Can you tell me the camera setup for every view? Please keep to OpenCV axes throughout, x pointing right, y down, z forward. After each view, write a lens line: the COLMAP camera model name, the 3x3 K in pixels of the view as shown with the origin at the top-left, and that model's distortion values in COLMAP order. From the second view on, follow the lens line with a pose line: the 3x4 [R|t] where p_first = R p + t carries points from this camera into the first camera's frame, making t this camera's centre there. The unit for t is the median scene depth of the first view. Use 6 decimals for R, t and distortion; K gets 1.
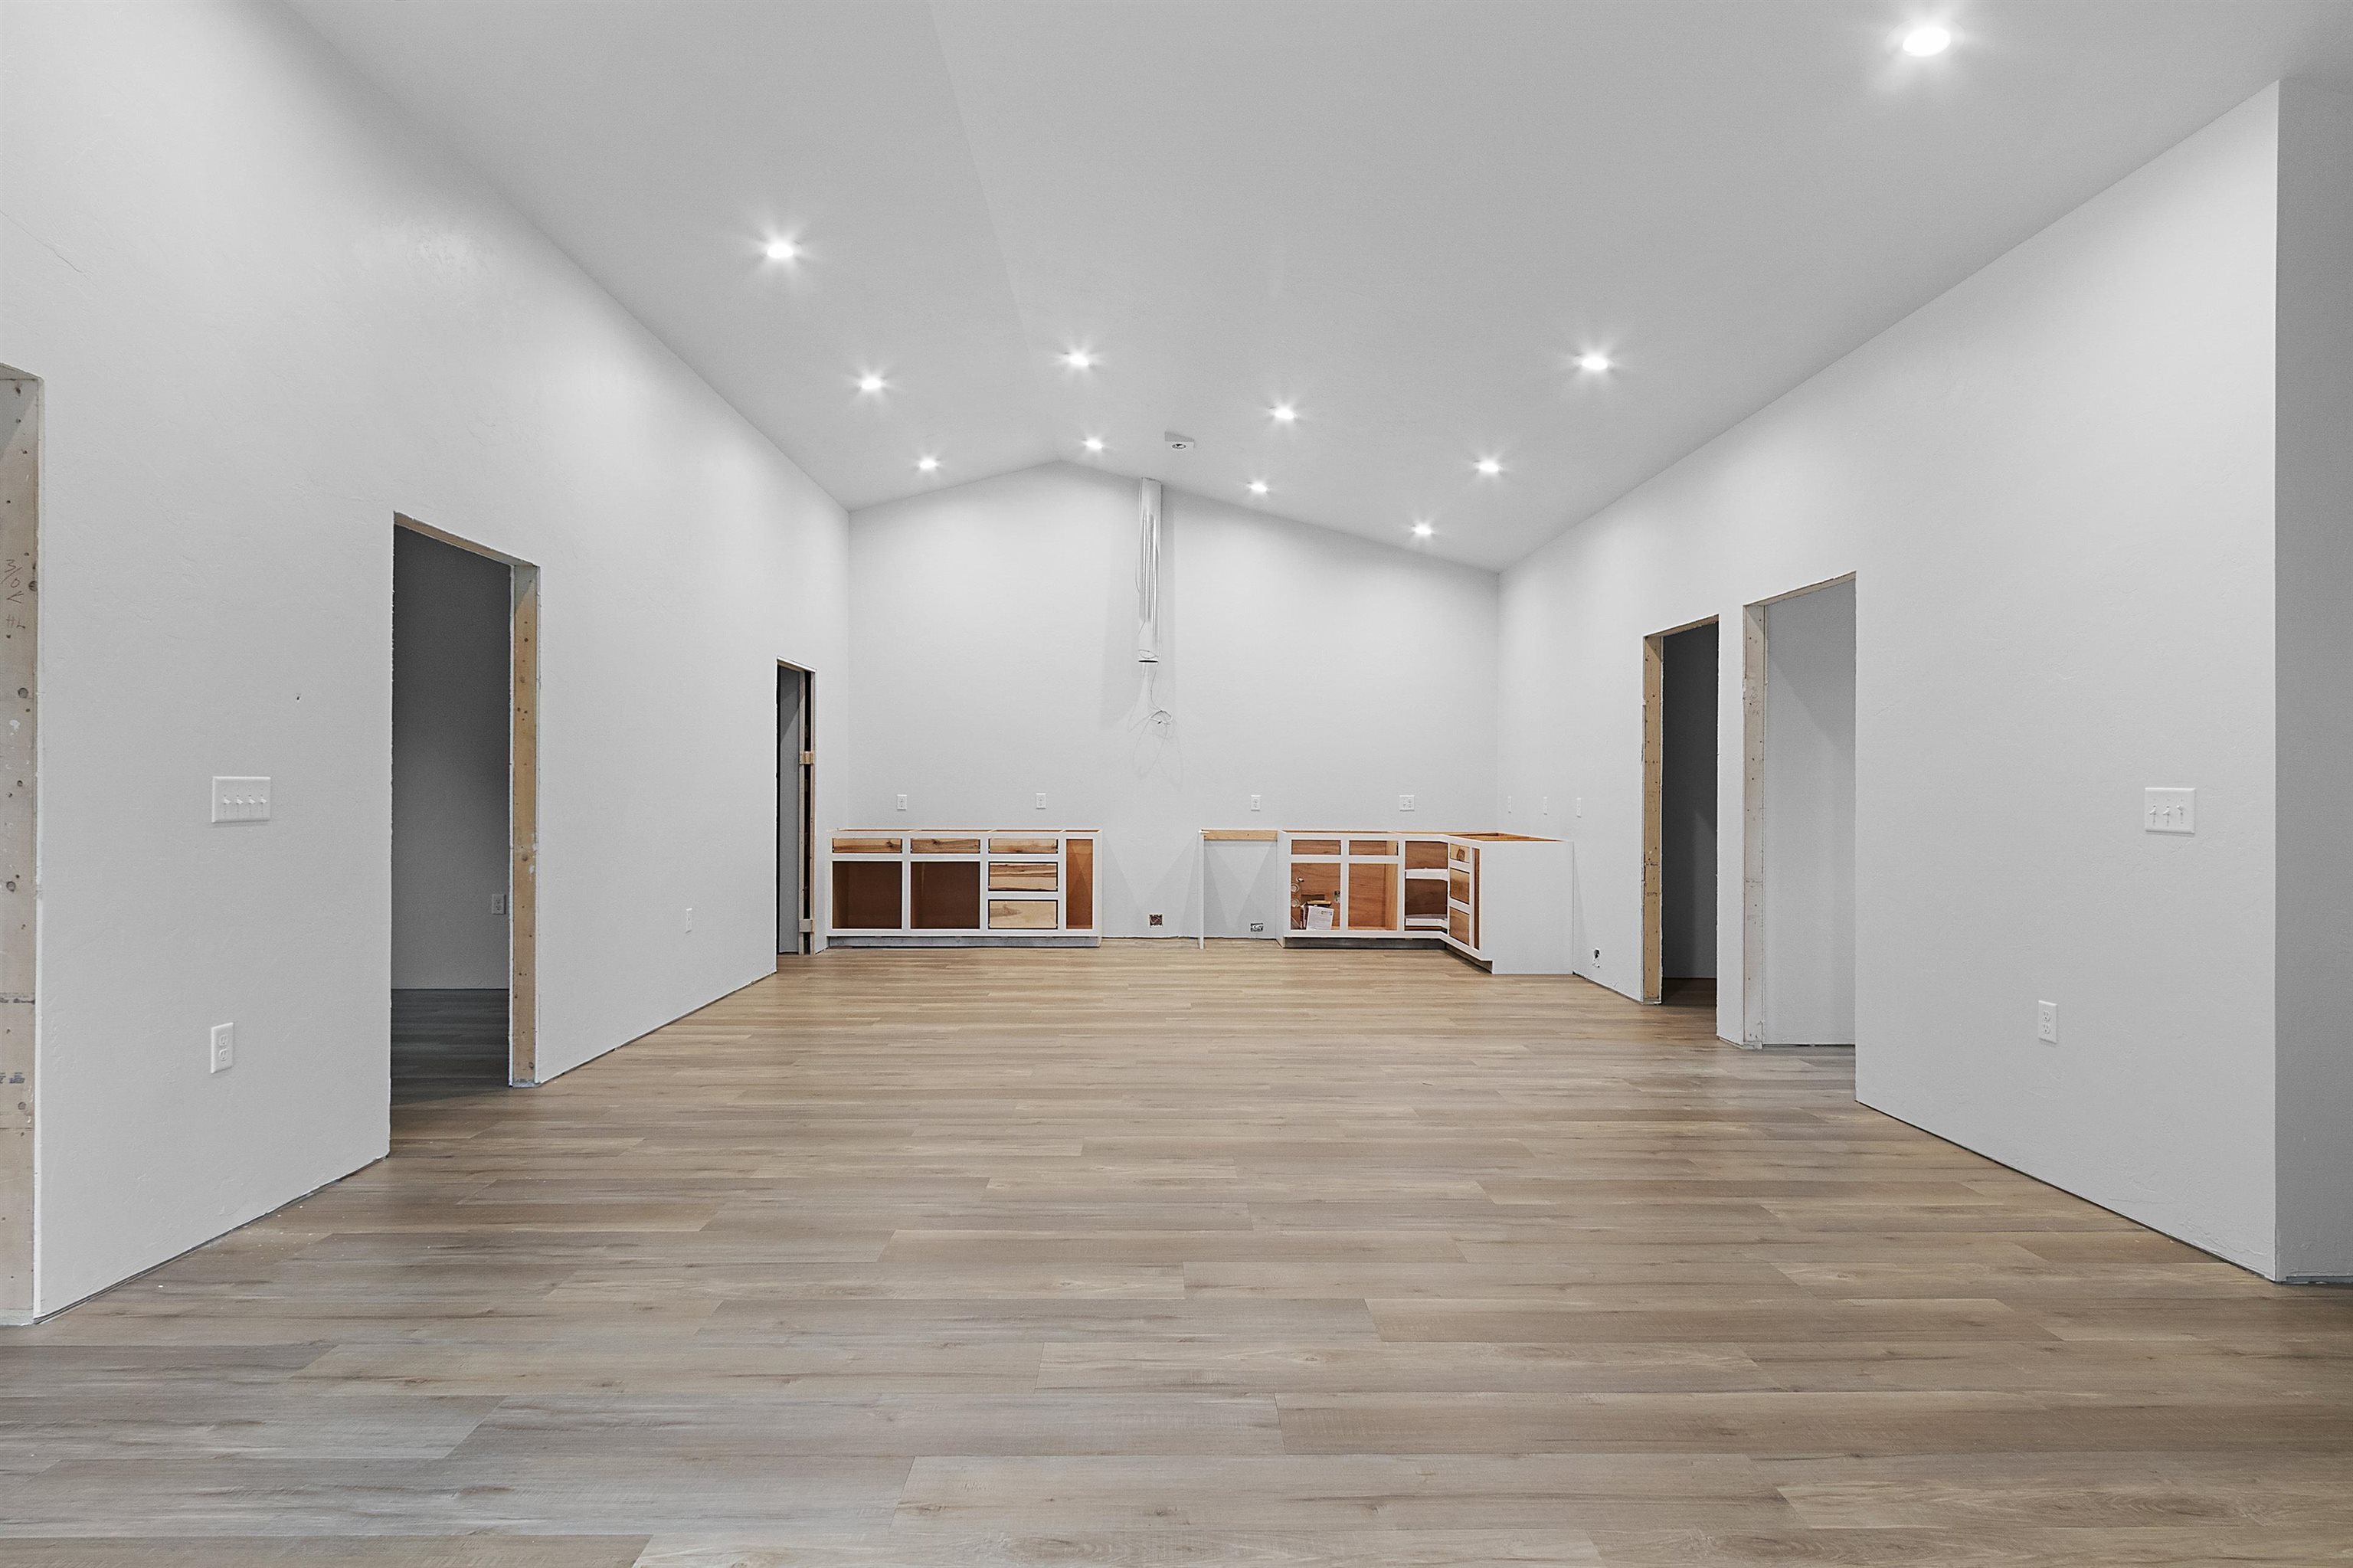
lens RADIAL K [[1251.7, 0, 1176.5], [0, 1251.7, 784.0], [0, 0, 1]] dist [0.001248, -0.000356]
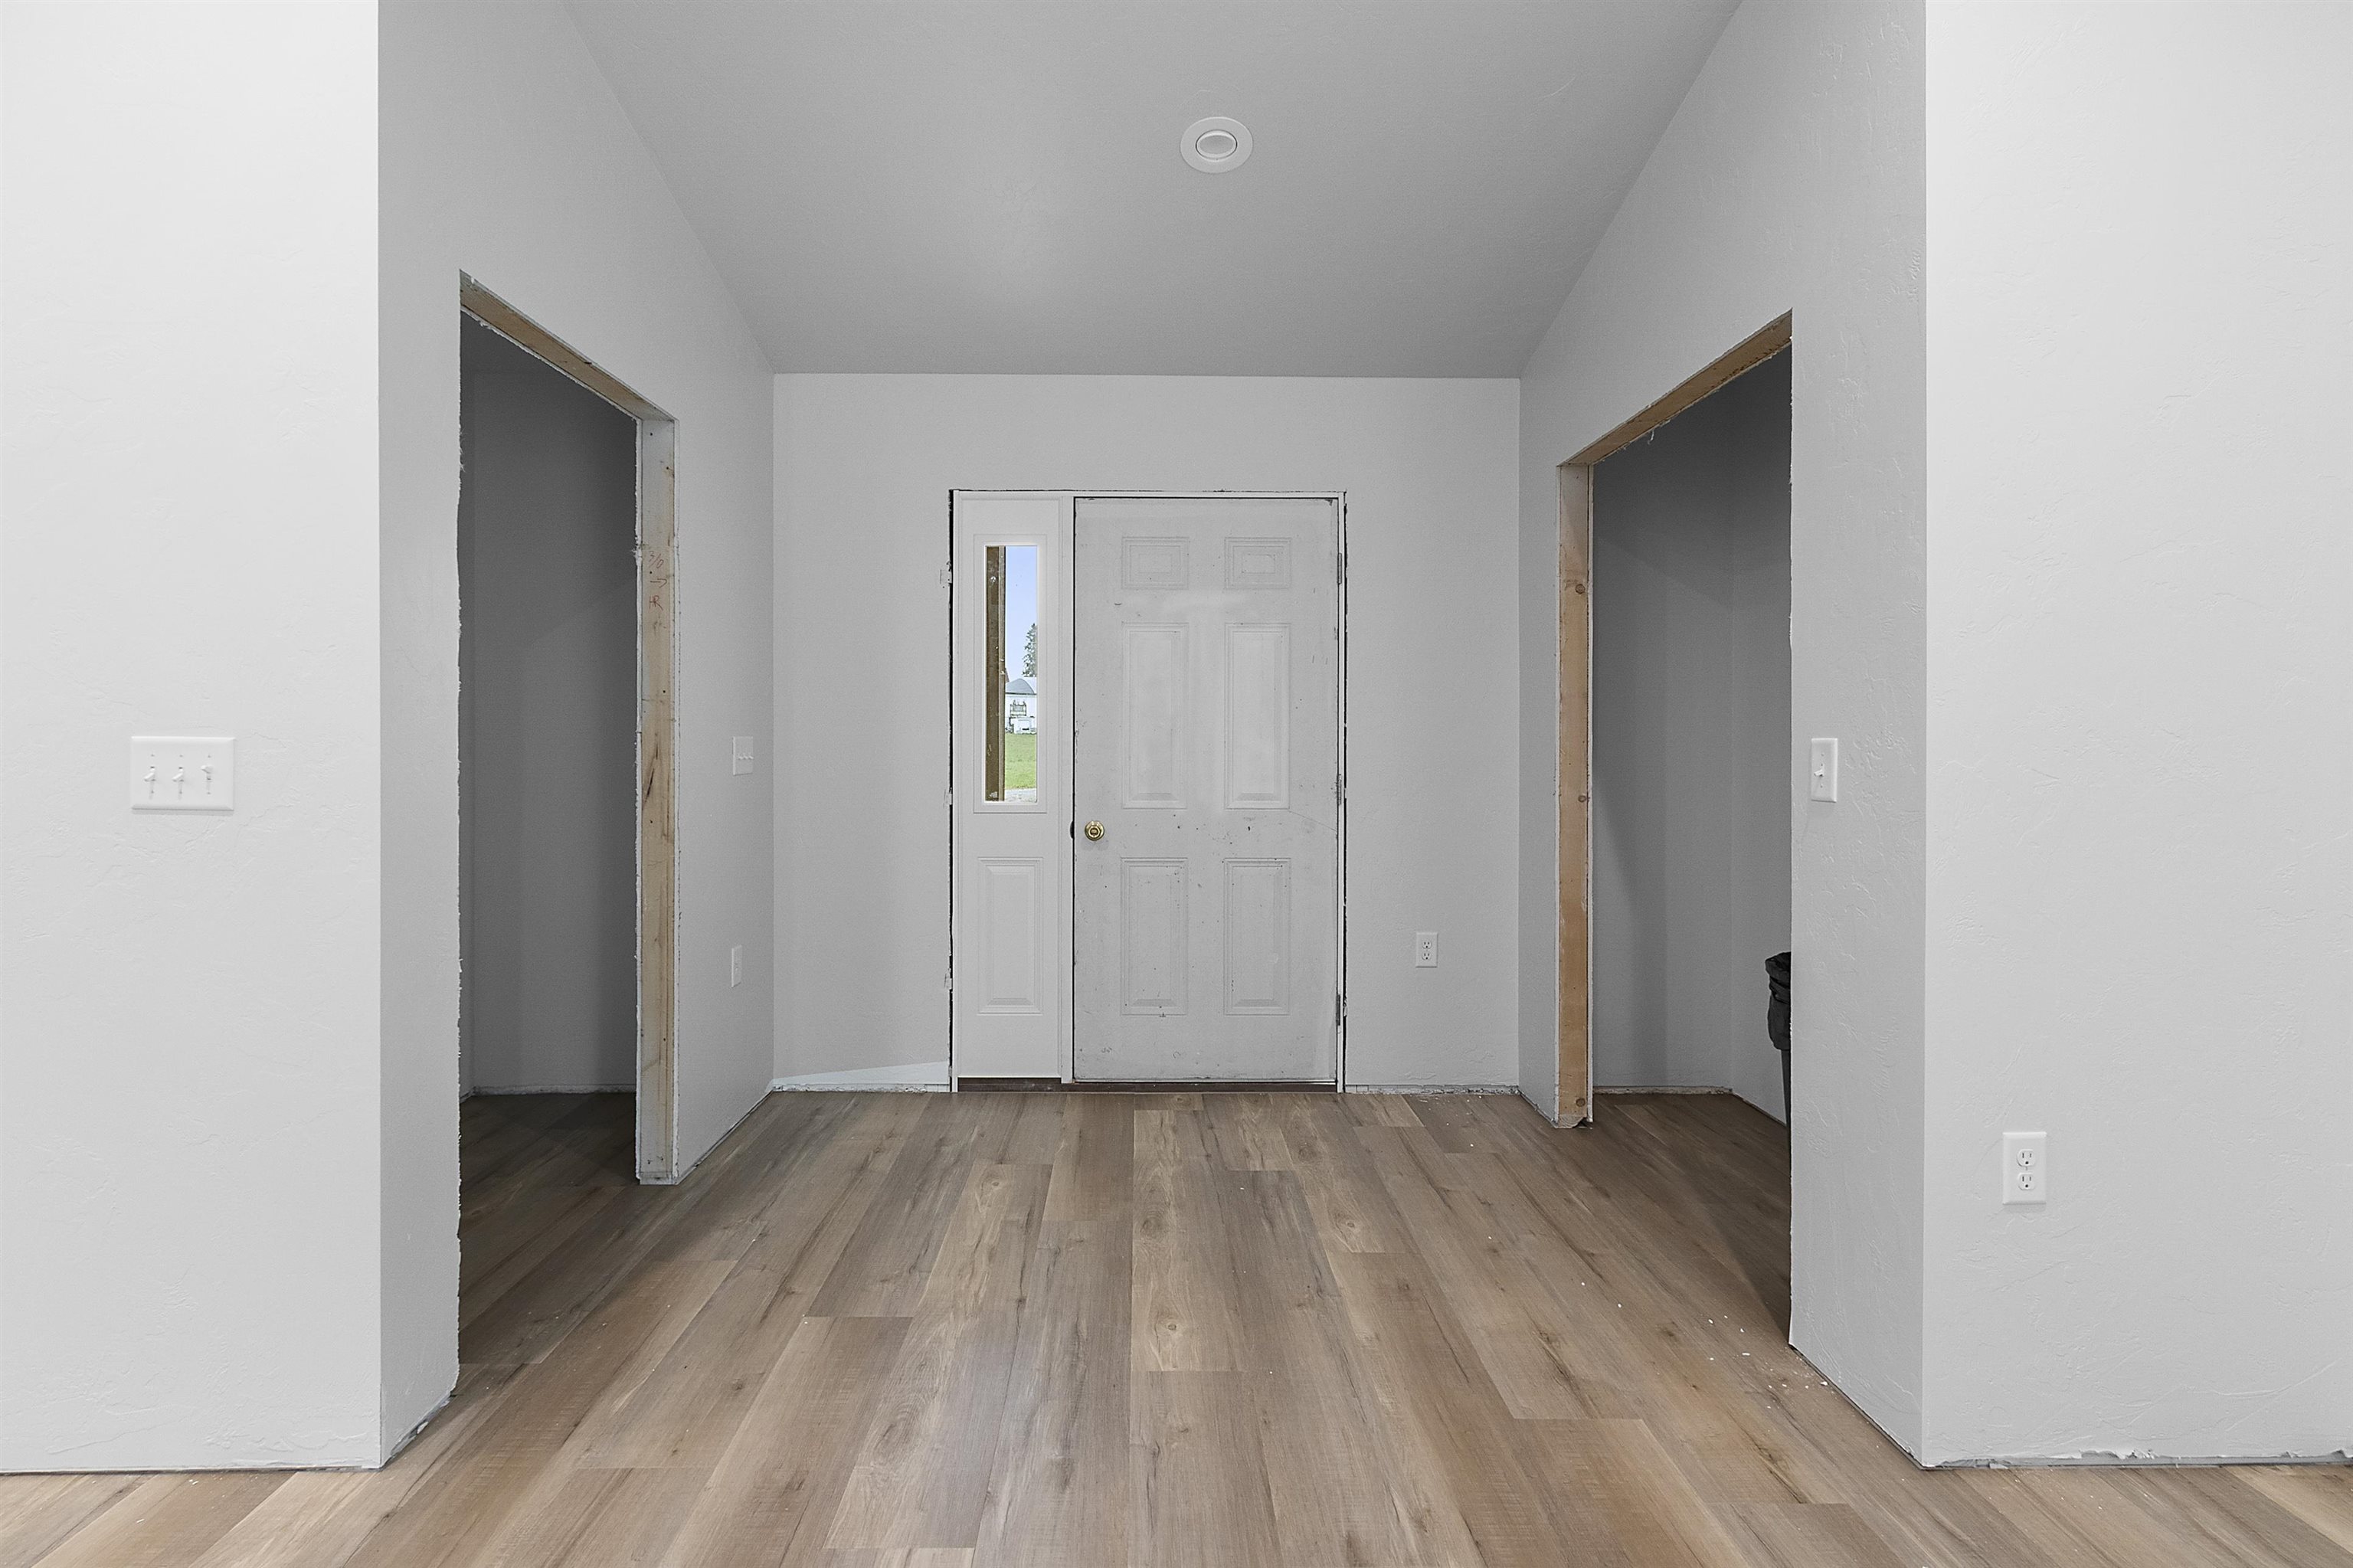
lens RADIAL K [[1100.1, 0, 1138.7], [0, 1100.1, 746.7], [0, 0, 1]] dist [0.001231, 0.000403]
pose [[0.012383, -0.007460, 0.999896, 0.103714], [-0.009176, 0.999929, 0.007574, -0.000131], [-0.999881, -0.009269, 0.012313, 0.209385]]
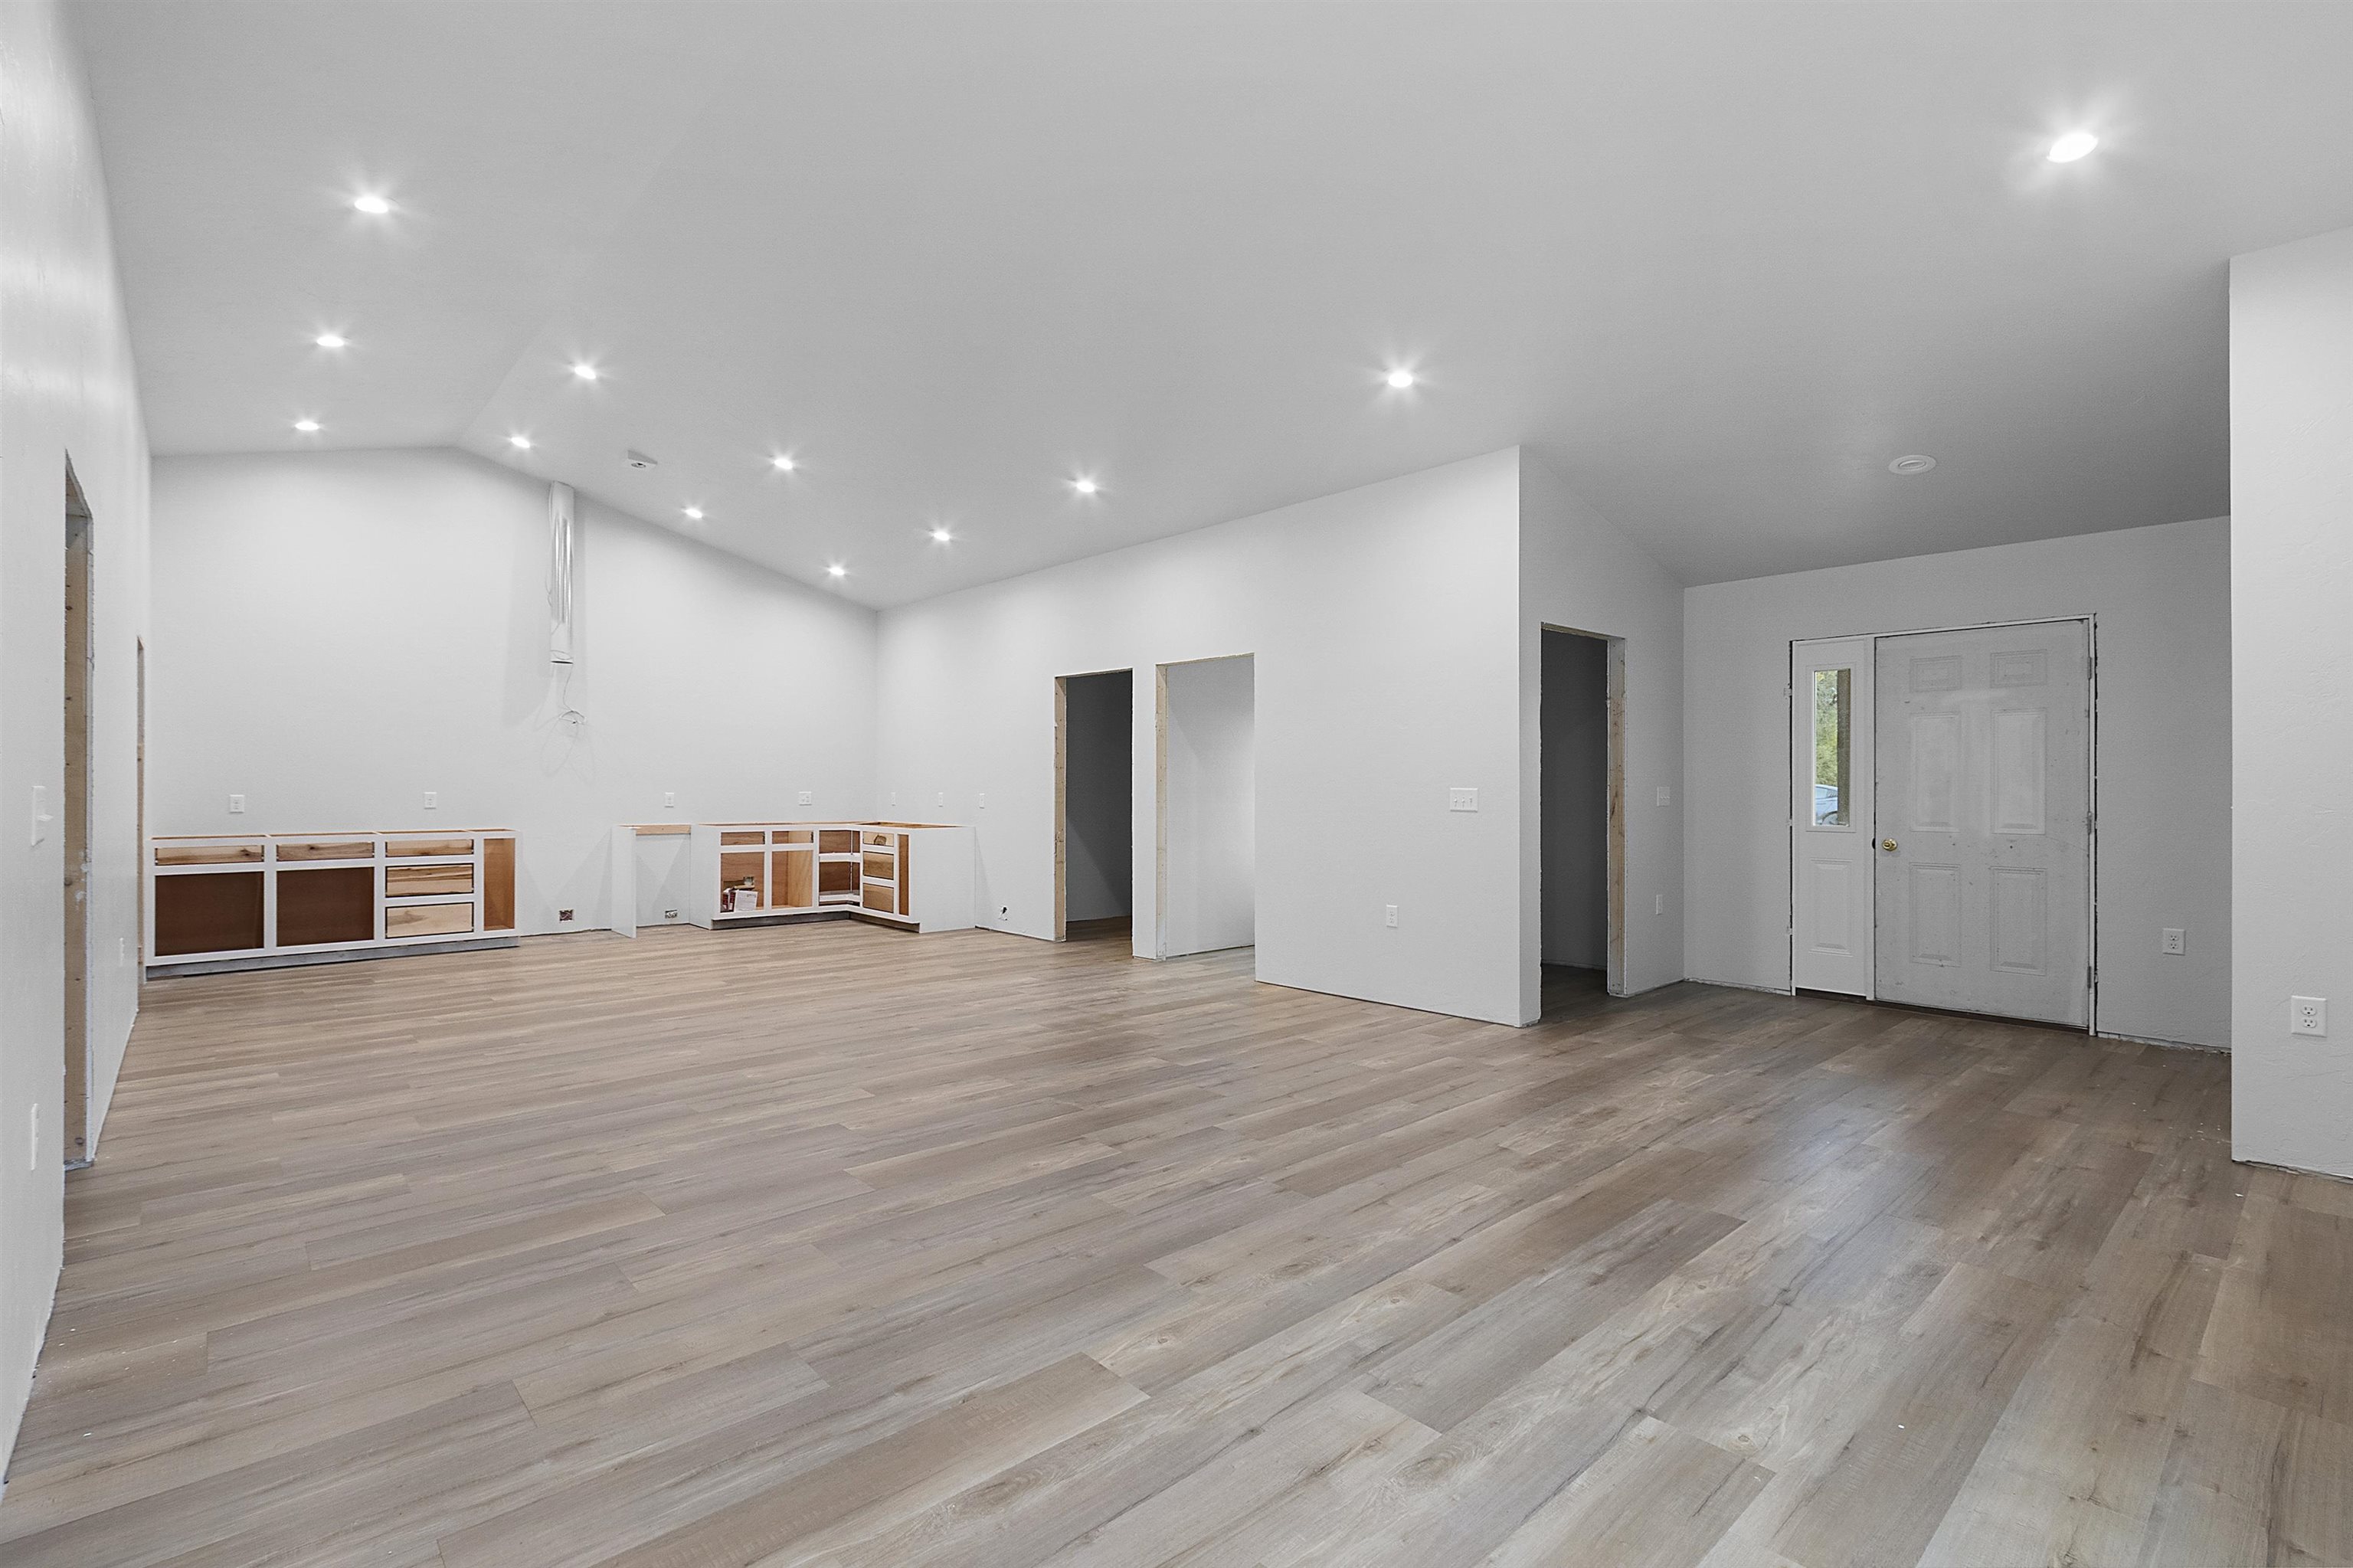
lens RADIAL K [[1073.5, 0, 1172.5], [0, 1073.5, 786.1], [0, 0, 1]] dist [0.001245, -0.000019]
pose [[0.754009, -0.003255, 0.656856, -0.255299], [-0.001621, 0.999975, 0.006816, -0.004508], [-0.656862, -0.006204, 0.753986, 0.014975]]
